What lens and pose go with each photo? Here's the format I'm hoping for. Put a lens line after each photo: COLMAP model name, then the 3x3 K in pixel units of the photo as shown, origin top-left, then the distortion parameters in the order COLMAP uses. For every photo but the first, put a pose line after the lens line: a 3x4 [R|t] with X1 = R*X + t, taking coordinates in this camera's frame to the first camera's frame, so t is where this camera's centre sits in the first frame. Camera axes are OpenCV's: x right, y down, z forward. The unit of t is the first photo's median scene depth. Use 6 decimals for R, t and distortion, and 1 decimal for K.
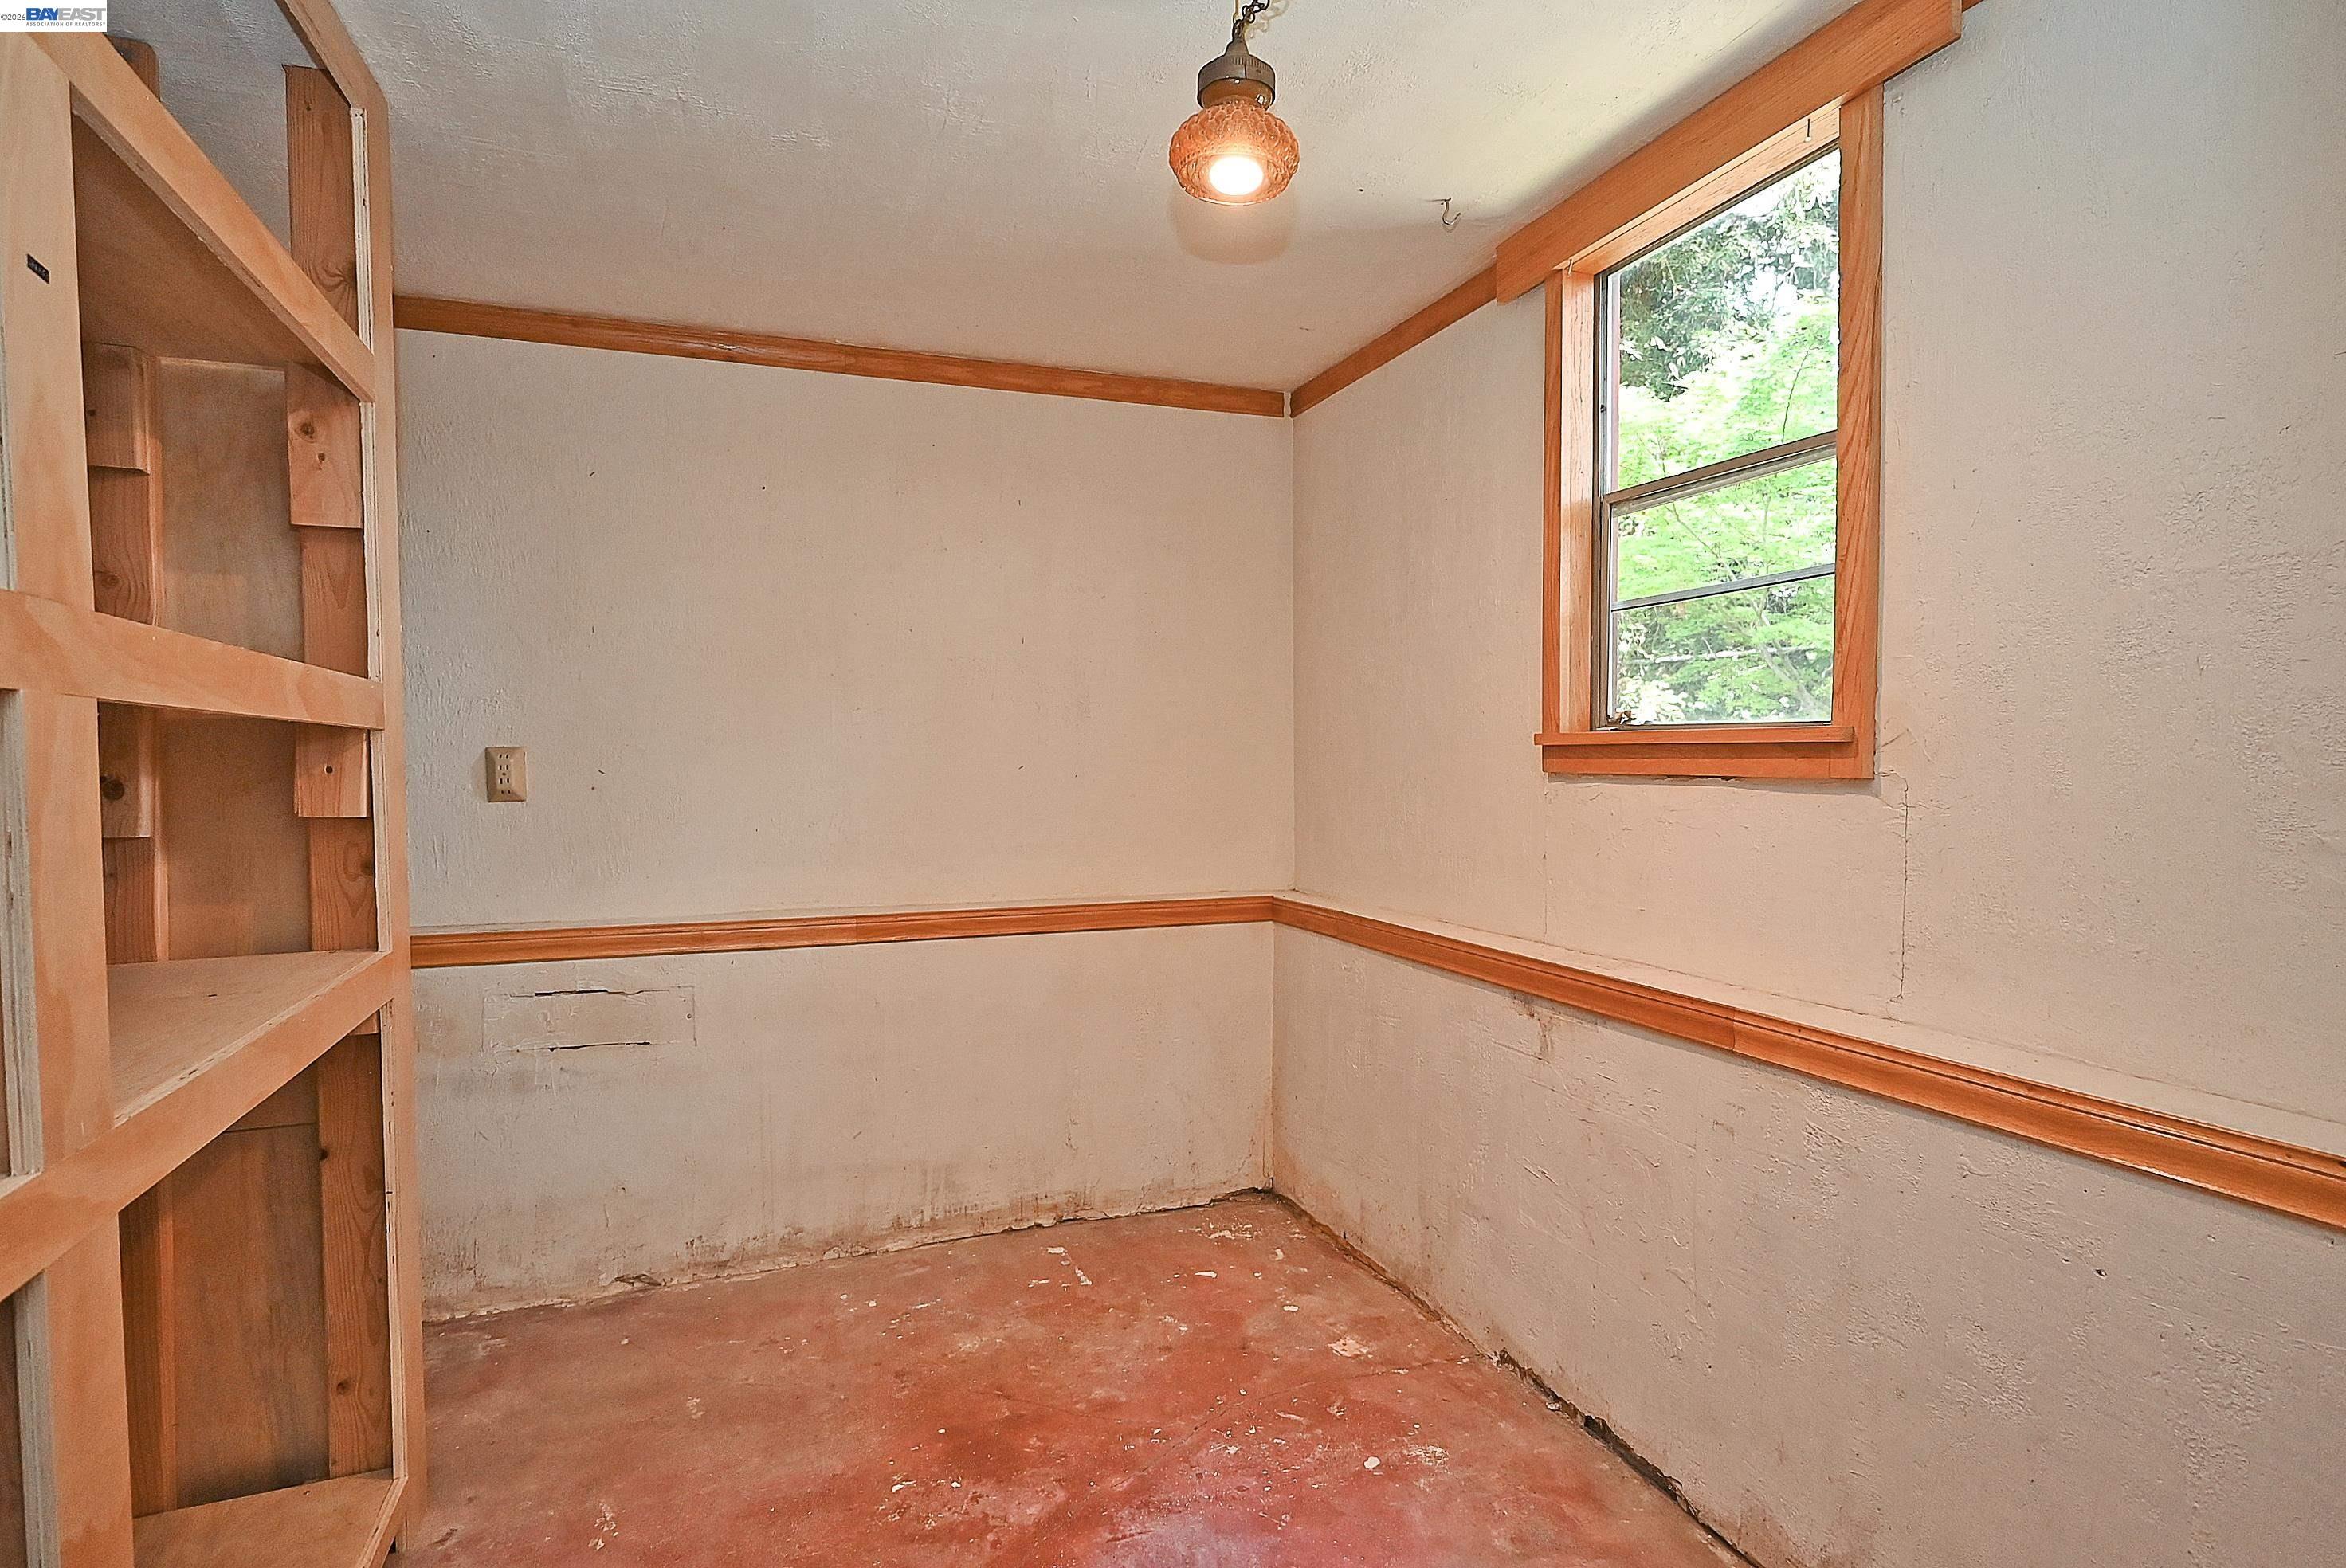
lens RADIAL K [[1171.8, 0, 1173.0], [0, 1171.8, 784.0], [0, 0, 1]] dist [-0.002113, 0.000617]
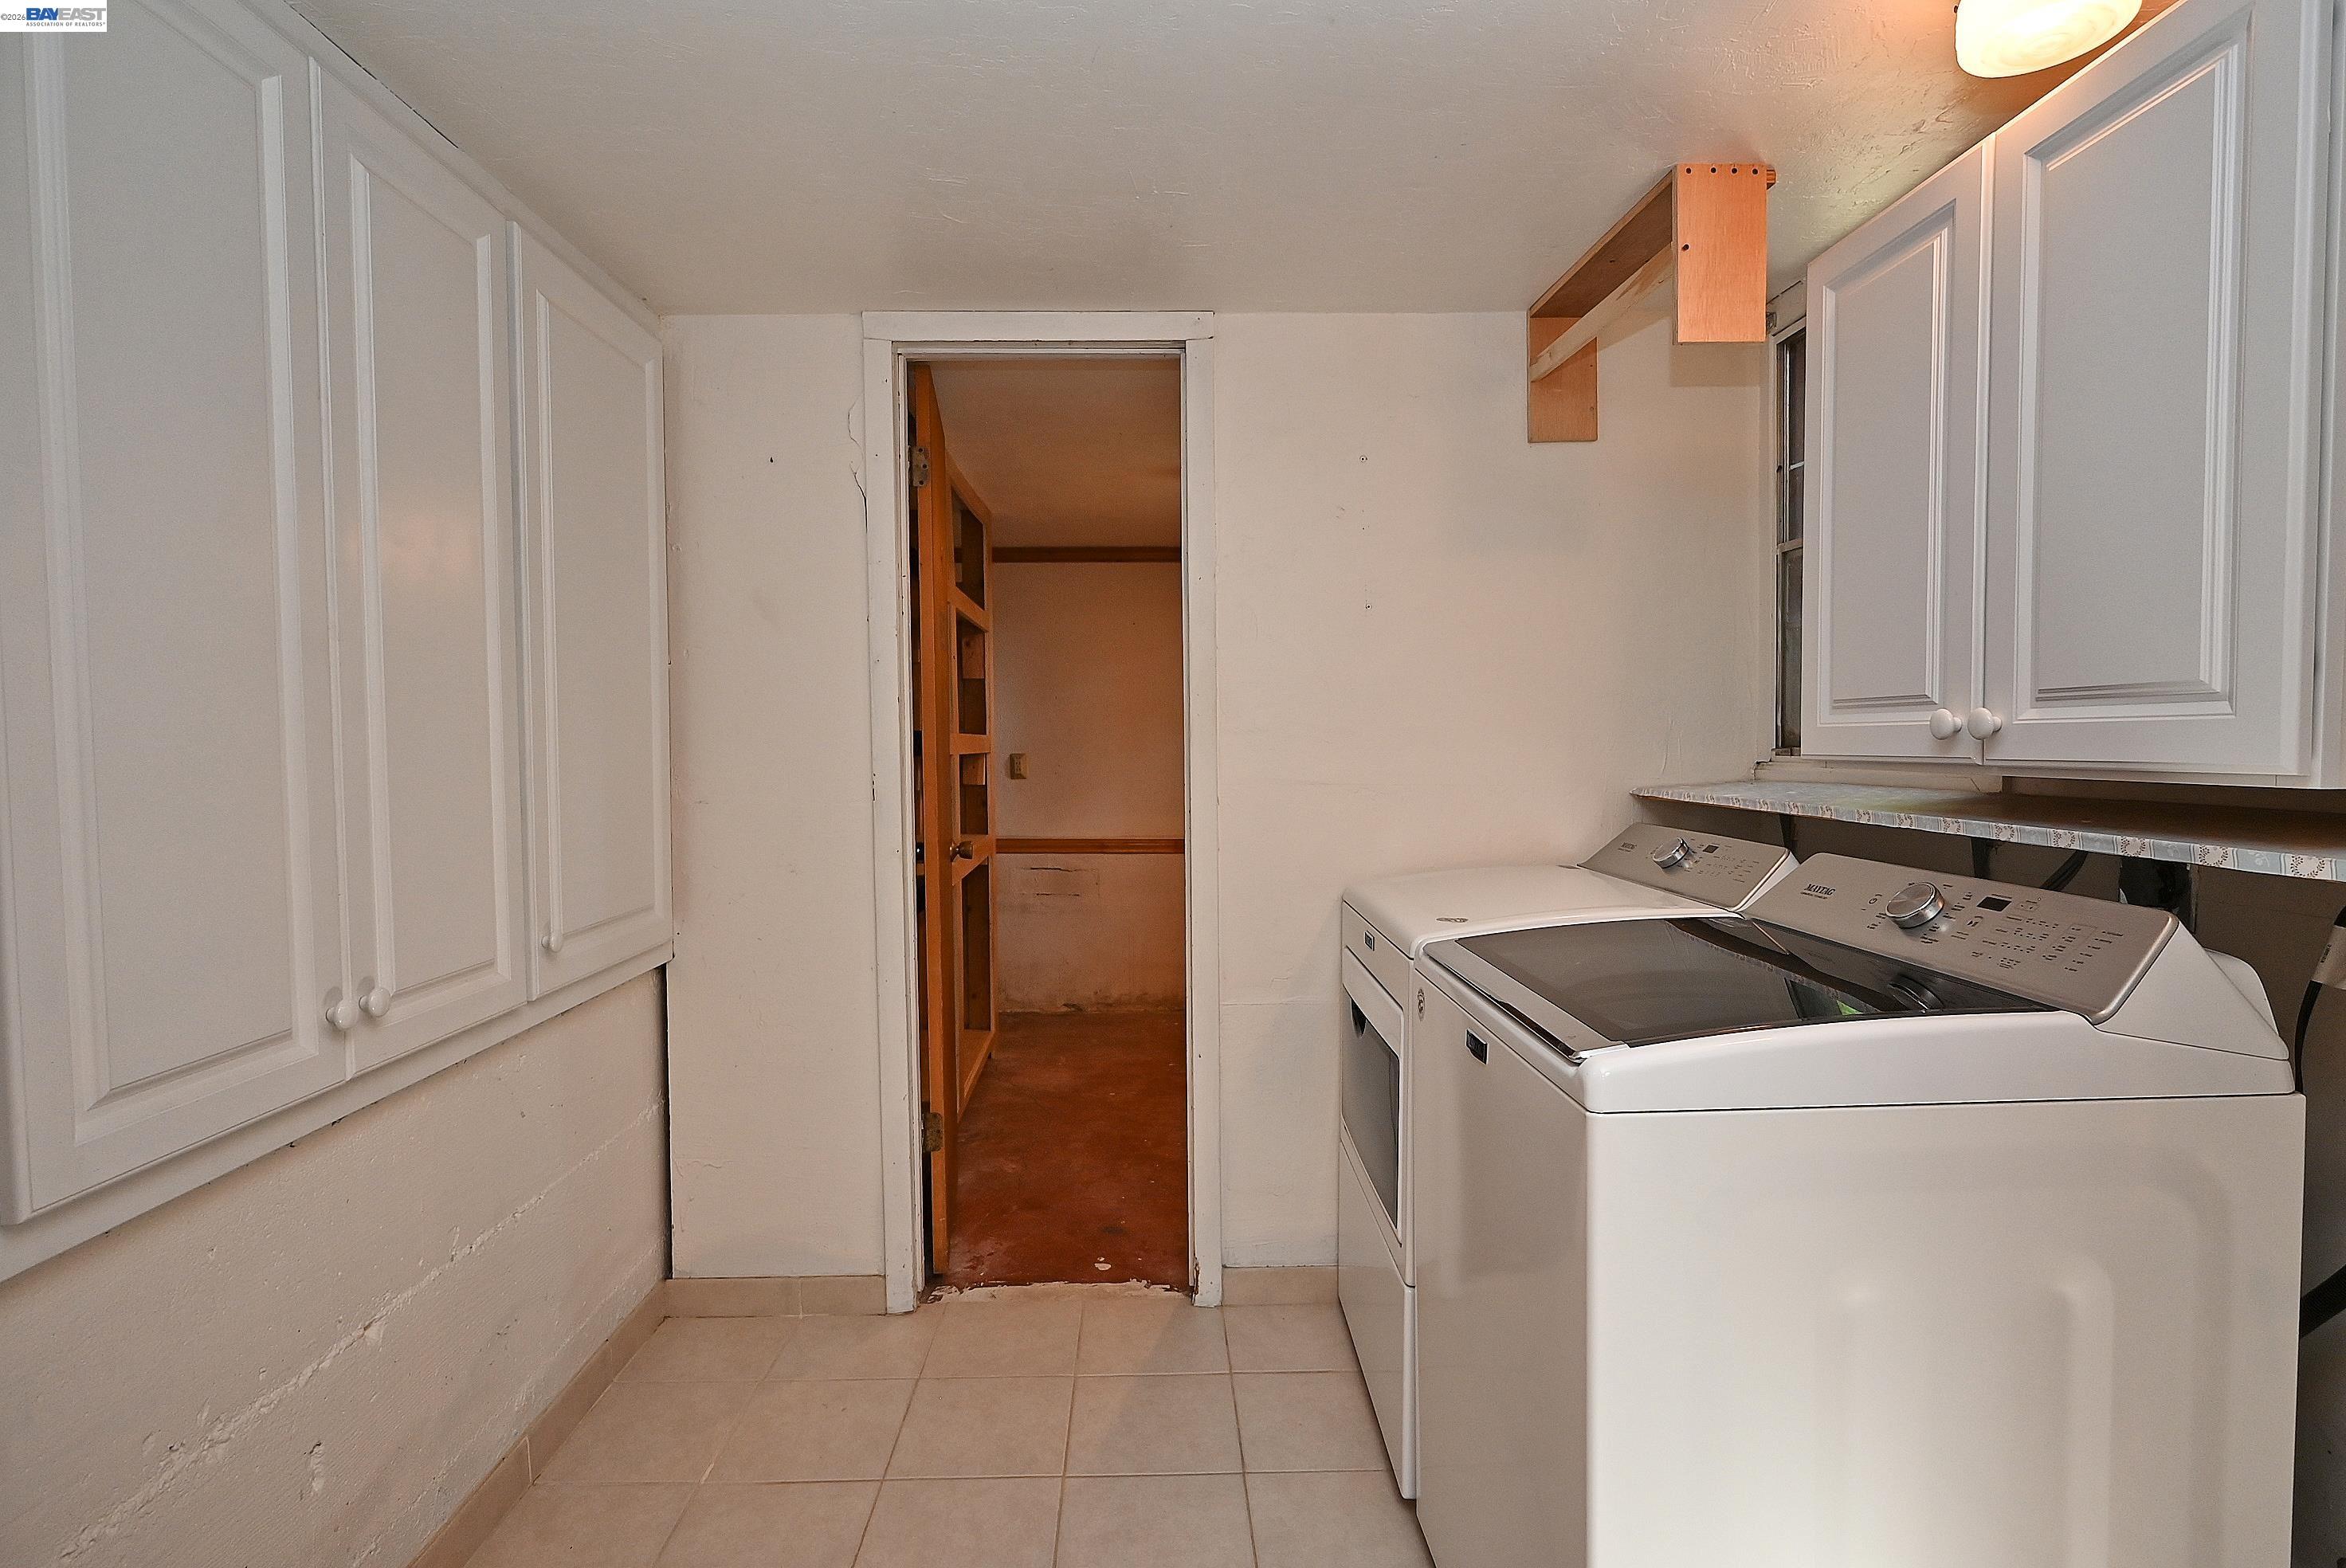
lens RADIAL K [[1171.8, 0, 1173.0], [0, 1171.8, 784.0], [0, 0, 1]] dist [-0.002113, 0.000617]
pose [[0.943119, 0.017986, -0.331969, 0.419725], [-0.011494, 0.999703, 0.021511, -0.026462], [0.332257, -0.016472, 0.943045, -0.953764]]
